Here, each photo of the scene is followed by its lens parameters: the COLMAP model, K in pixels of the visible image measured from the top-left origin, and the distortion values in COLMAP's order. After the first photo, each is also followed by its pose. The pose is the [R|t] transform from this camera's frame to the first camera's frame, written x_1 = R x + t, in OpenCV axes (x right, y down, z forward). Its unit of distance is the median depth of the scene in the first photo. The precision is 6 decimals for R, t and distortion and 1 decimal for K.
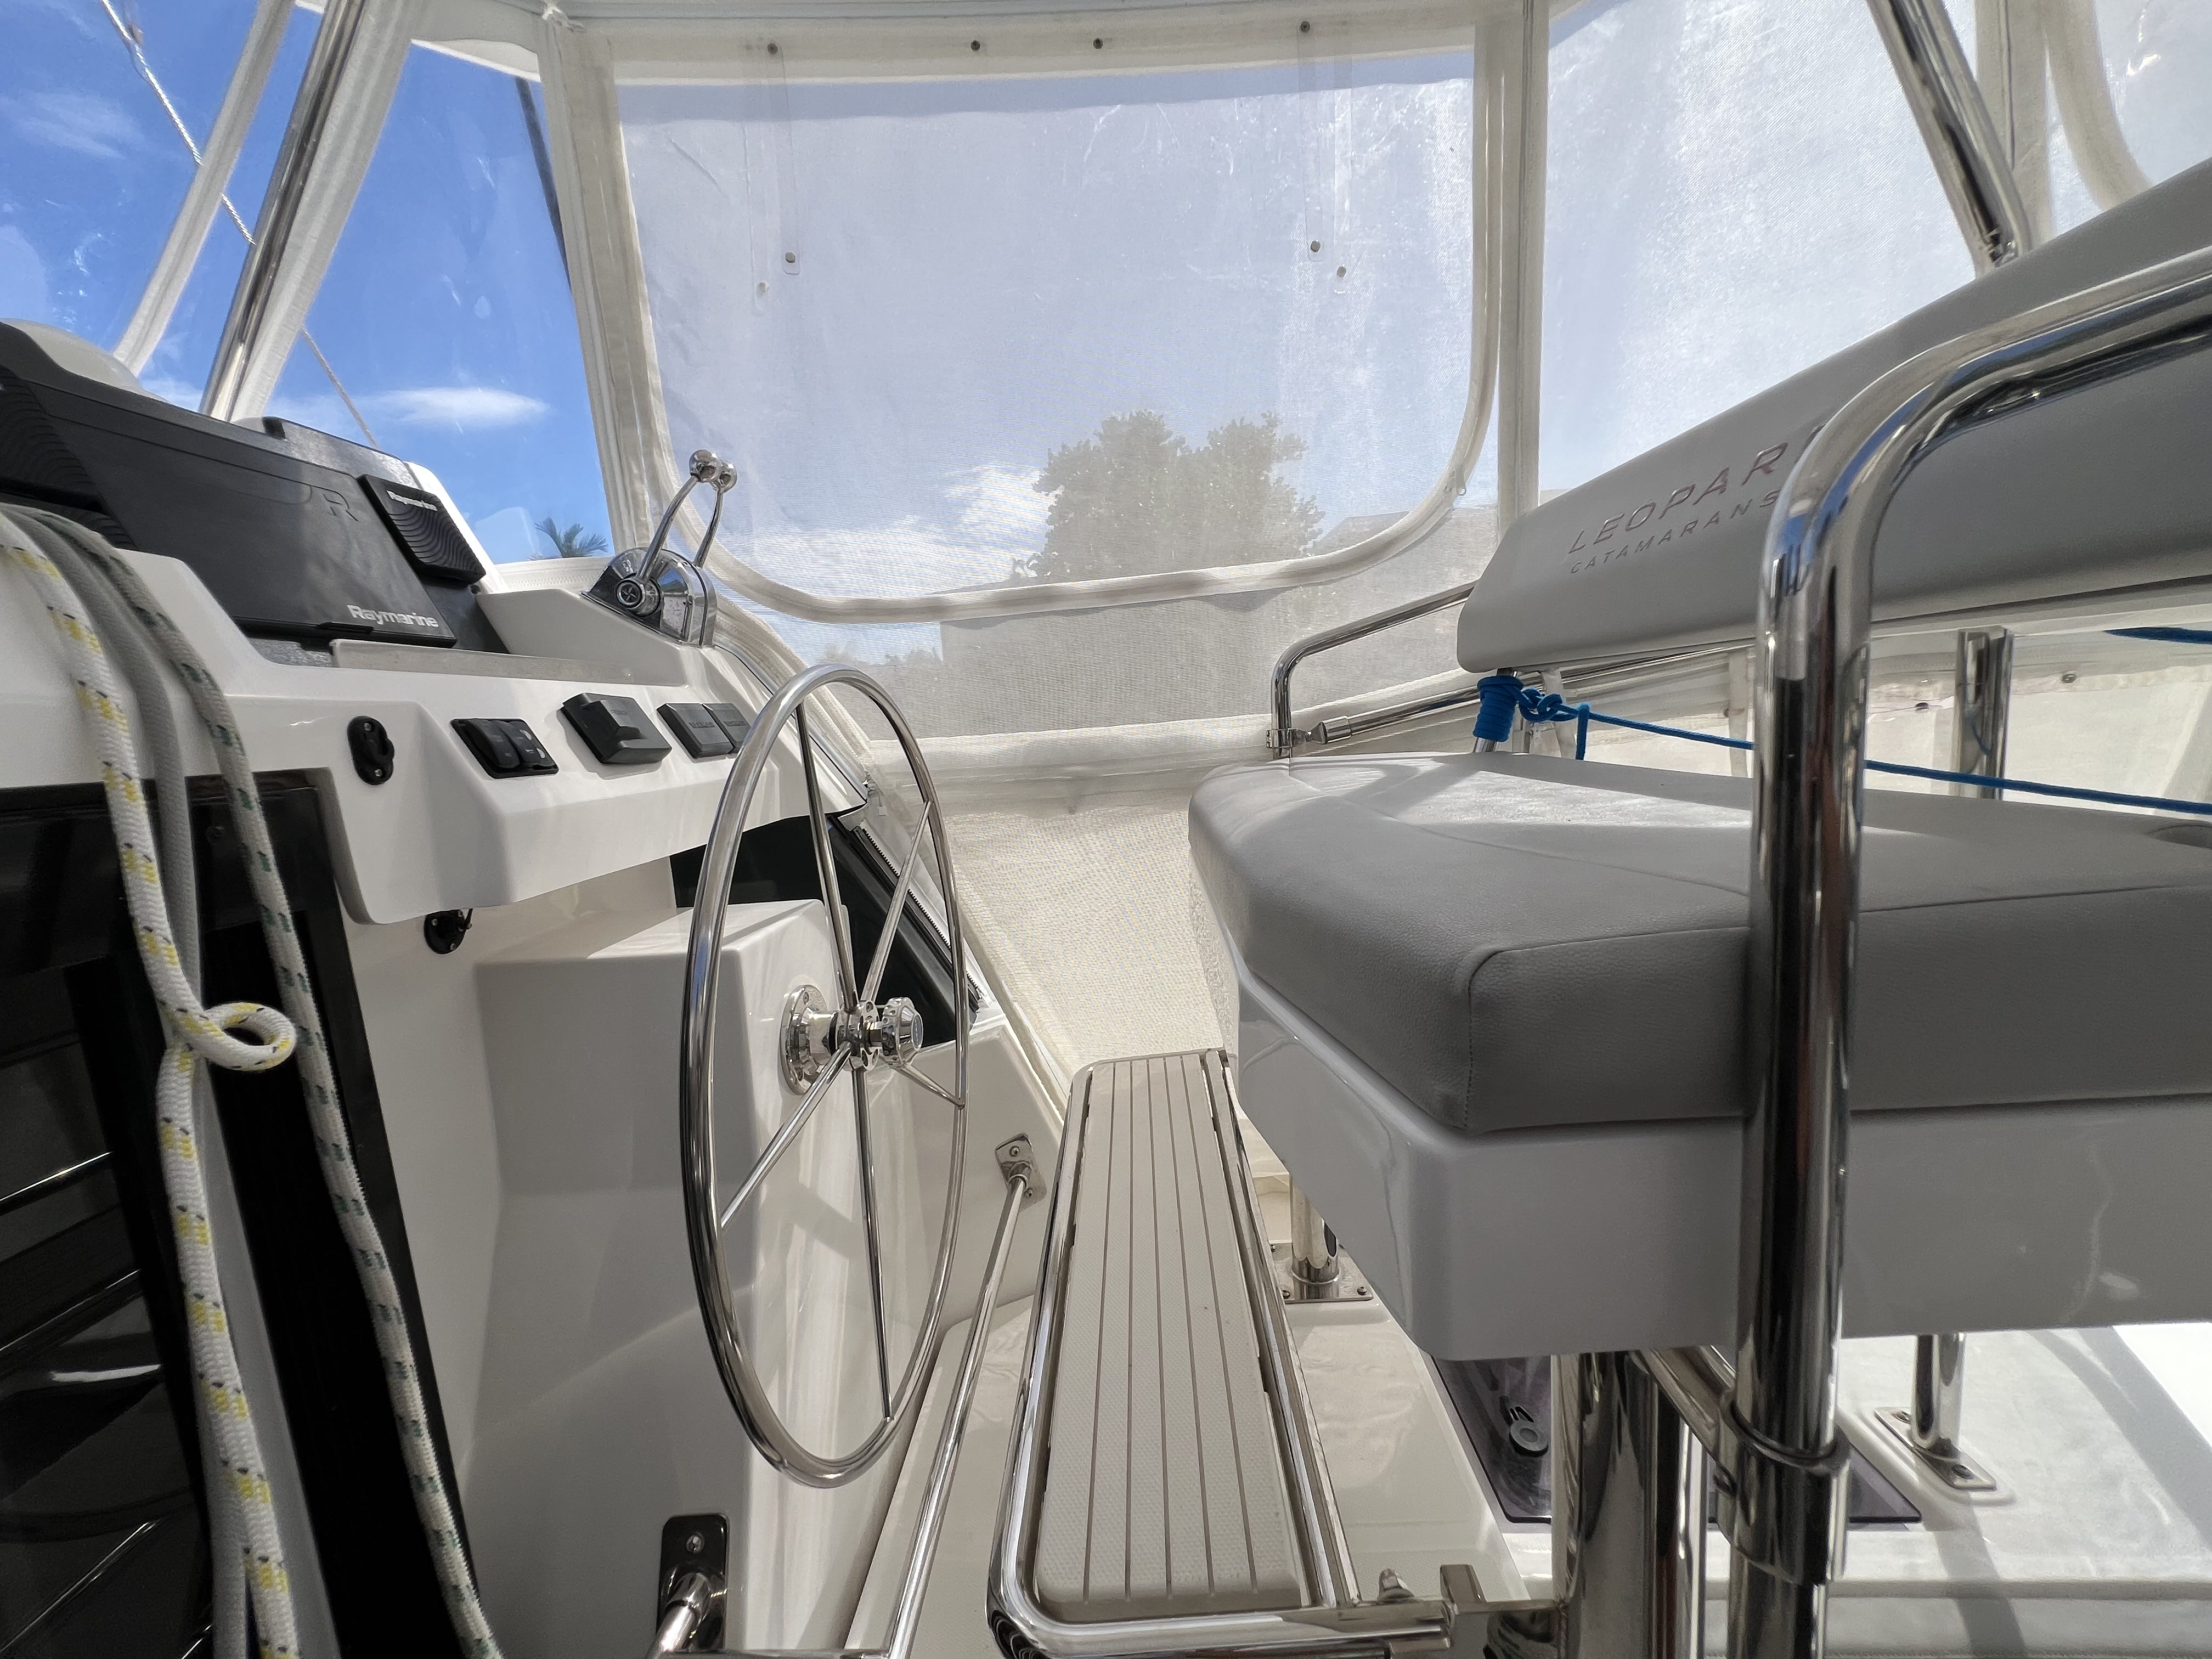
lens RADIAL K [[882.2, 0, 1104.4], [0, 882.2, 828.9], [0, 0, 1]] dist [-0.002325, 0.000104]
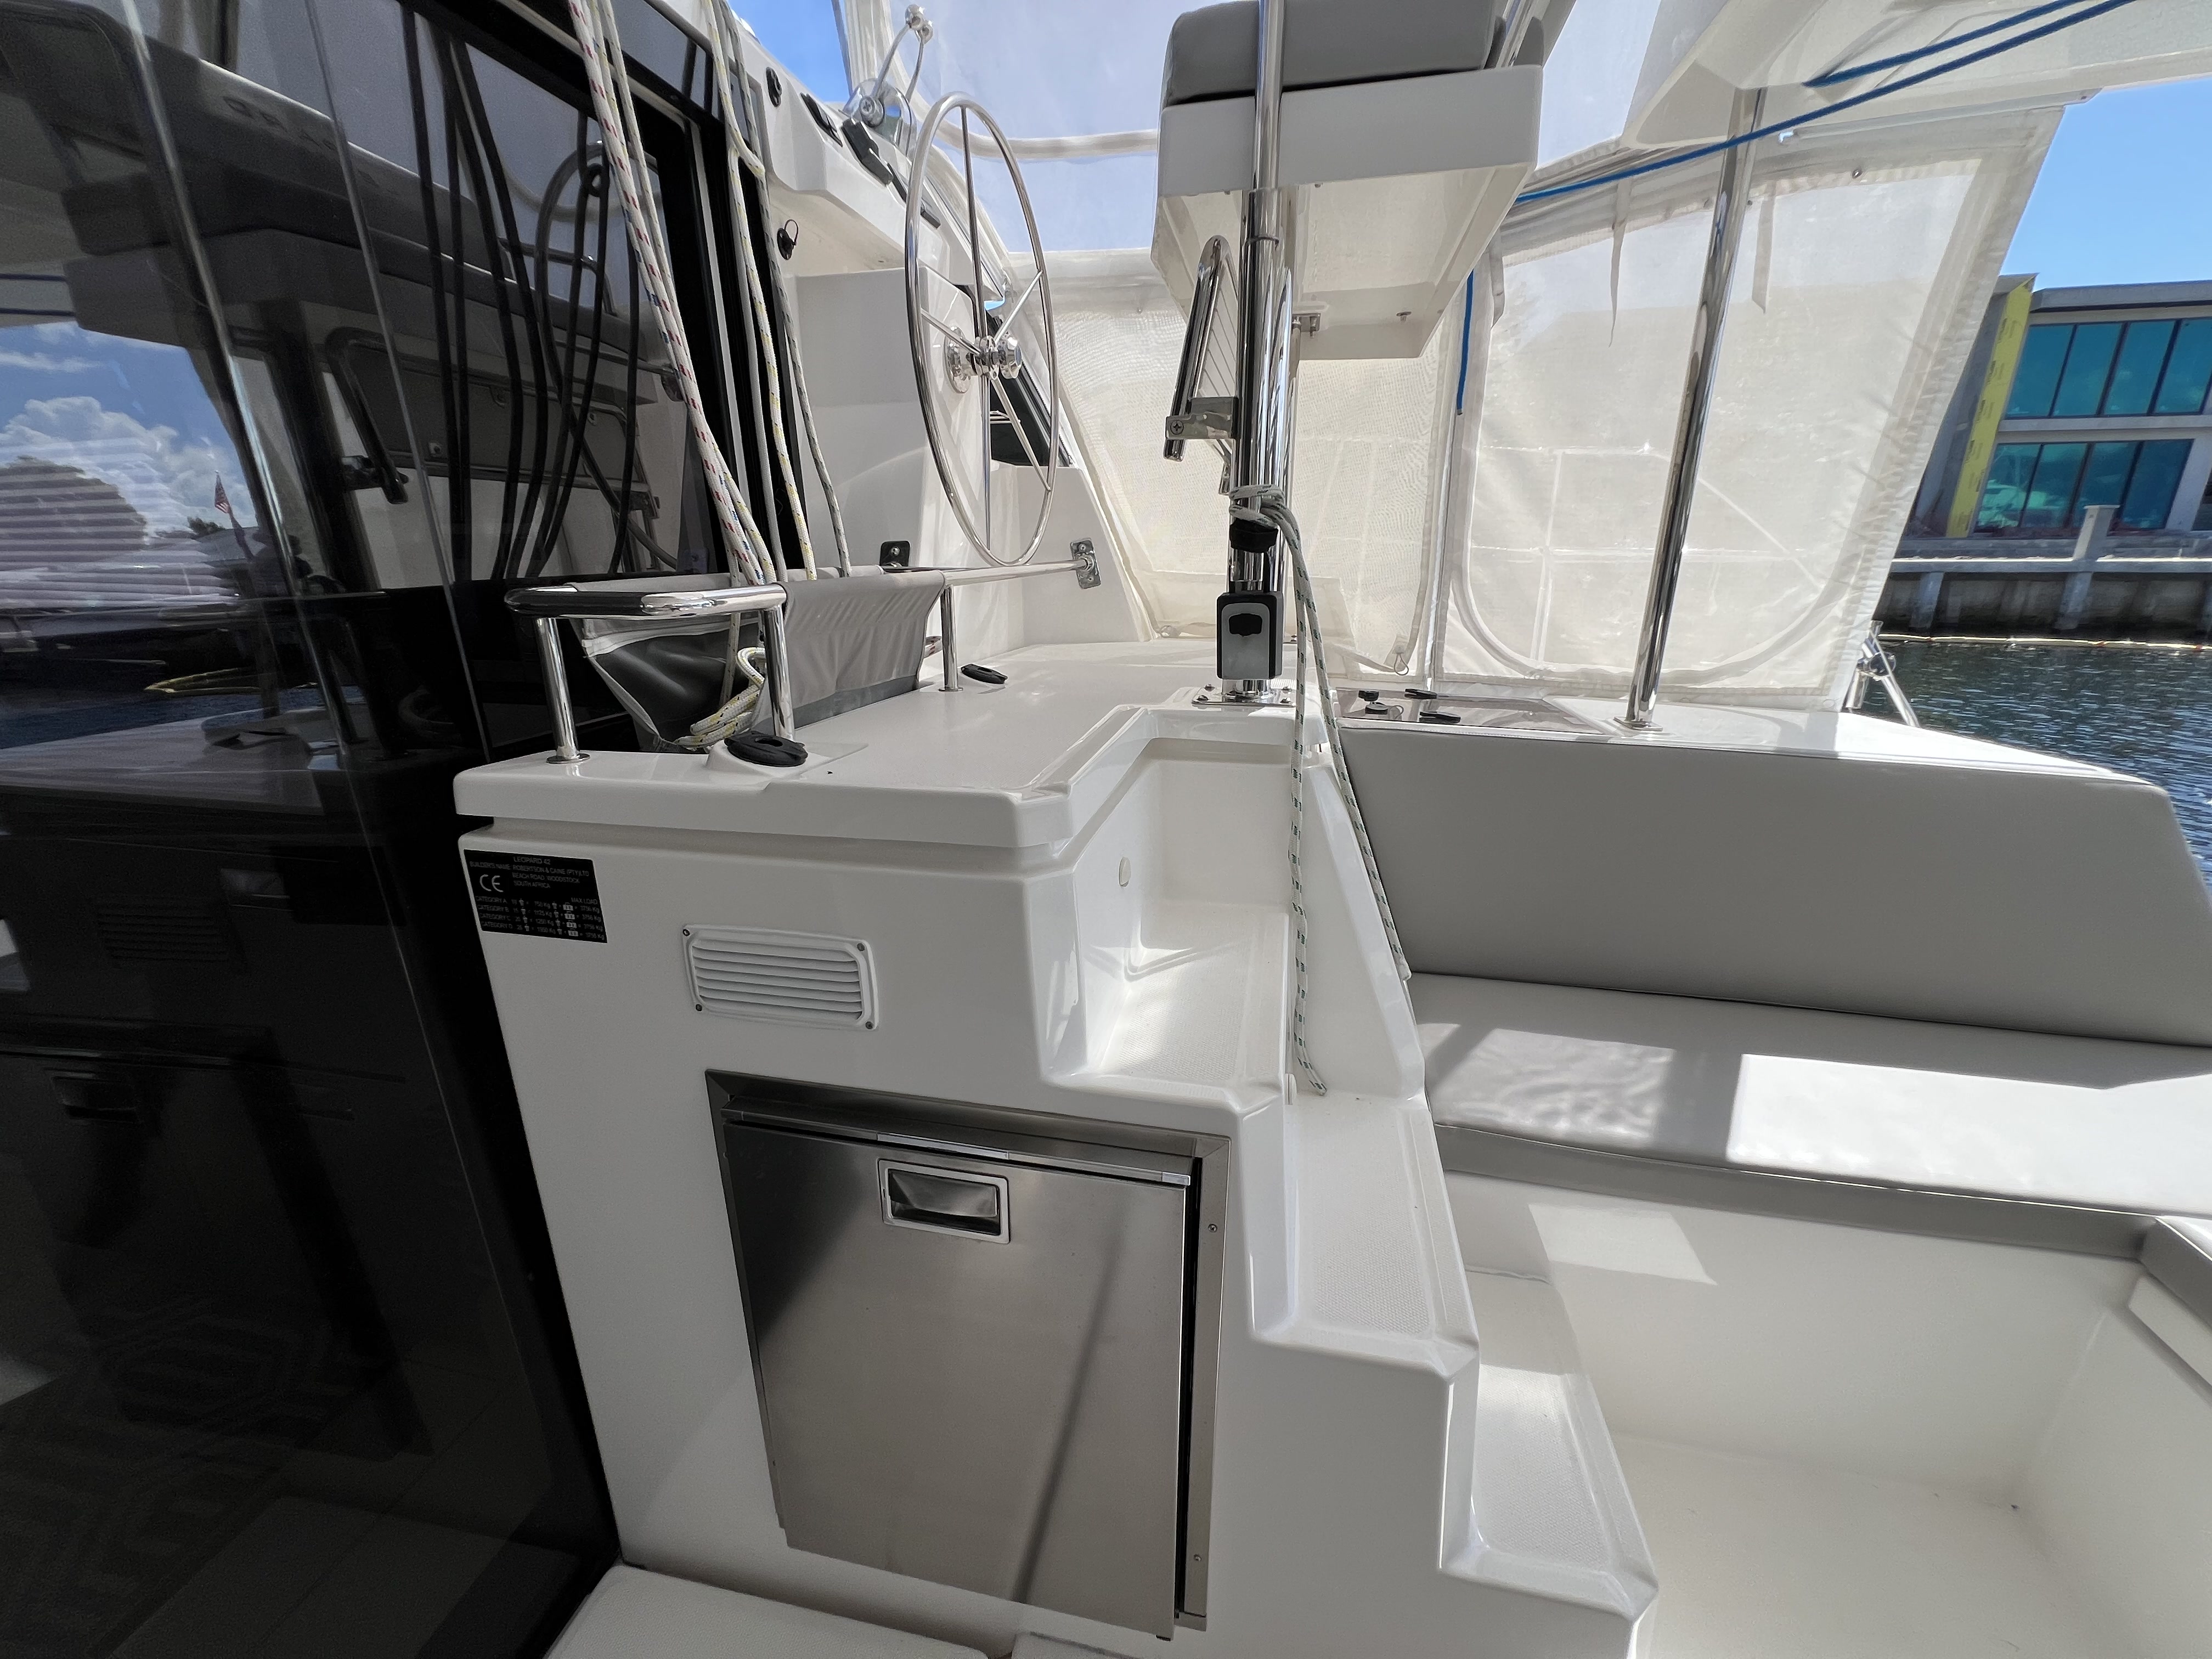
lens RADIAL K [[878.9, 0, 1102.0], [0, 878.9, 829.7], [0, 0, 1]] dist [-0.008303, 0.000112]
pose [[0.982042, 0.109644, -0.153534, 0.274686], [-0.079140, 0.978136, 0.192318, 0.679652], [0.171263, -0.176714, 0.969248, -0.707954]]
